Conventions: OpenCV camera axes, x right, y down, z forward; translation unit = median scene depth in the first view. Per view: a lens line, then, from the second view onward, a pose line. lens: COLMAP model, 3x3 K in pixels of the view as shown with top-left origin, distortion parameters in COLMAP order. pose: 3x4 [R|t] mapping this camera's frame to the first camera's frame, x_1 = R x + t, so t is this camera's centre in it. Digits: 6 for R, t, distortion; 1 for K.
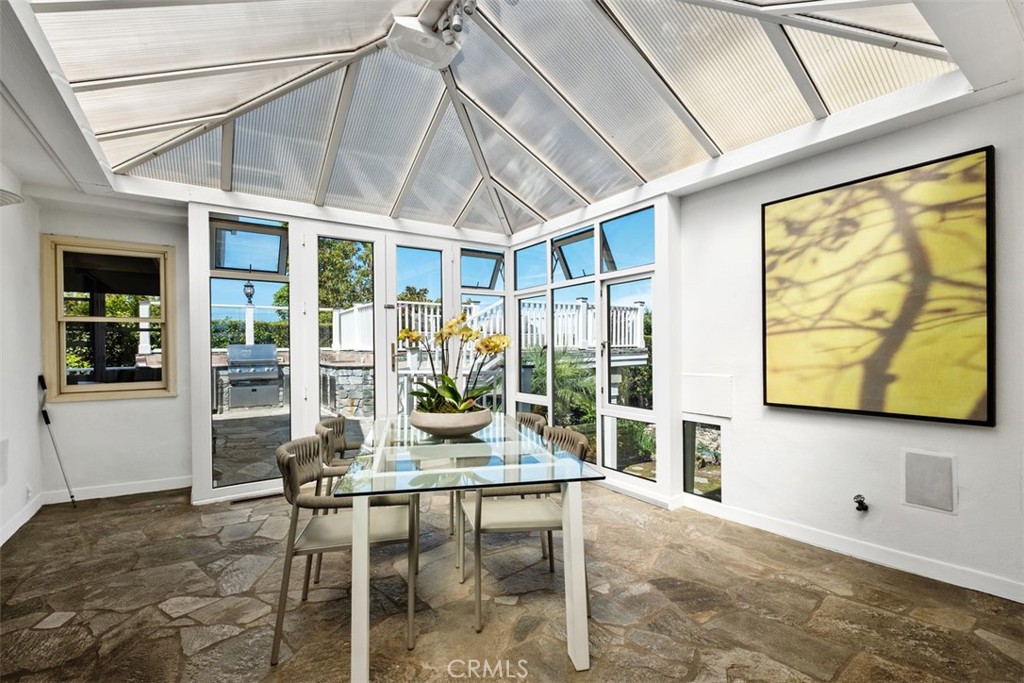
lens RADIAL K [[444.6, 0, 512.0], [0, 444.6, 341.5], [0, 0, 1]] dist [-0.002720, -0.000490]
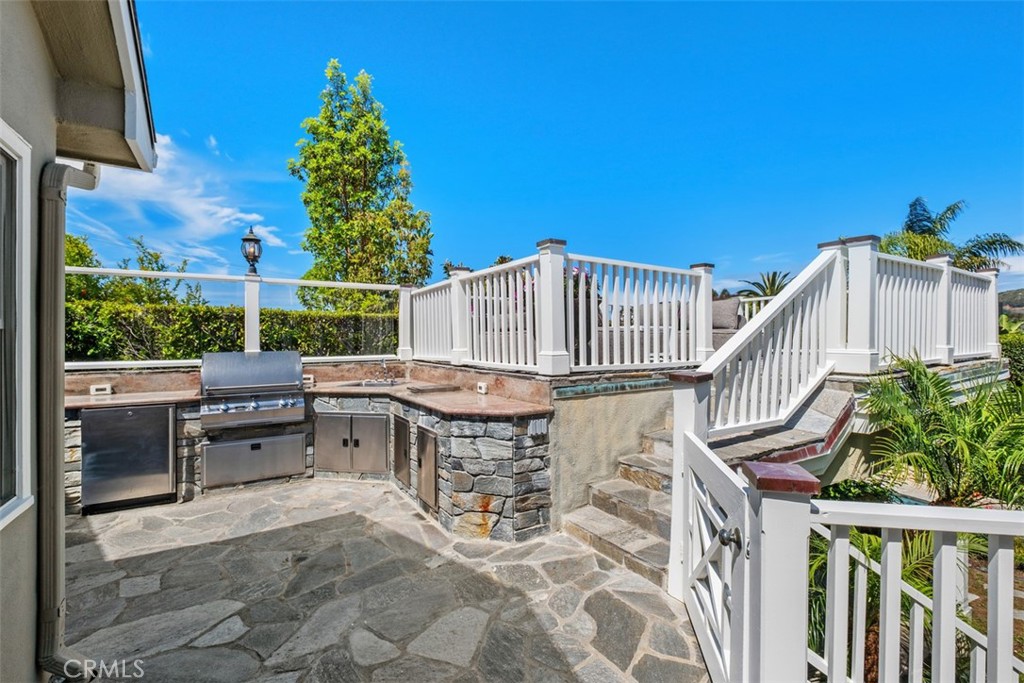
lens RADIAL K [[444.6, 0, 506.6], [0, 444.6, 334.8], [0, 0, 1]] dist [-0.000089, -0.003974]
pose [[0.998404, 0.000528, -0.056477, -0.273652], [-0.000891, 0.999979, -0.006410, -0.010191], [0.056473, 0.006450, 0.998383, 0.517503]]
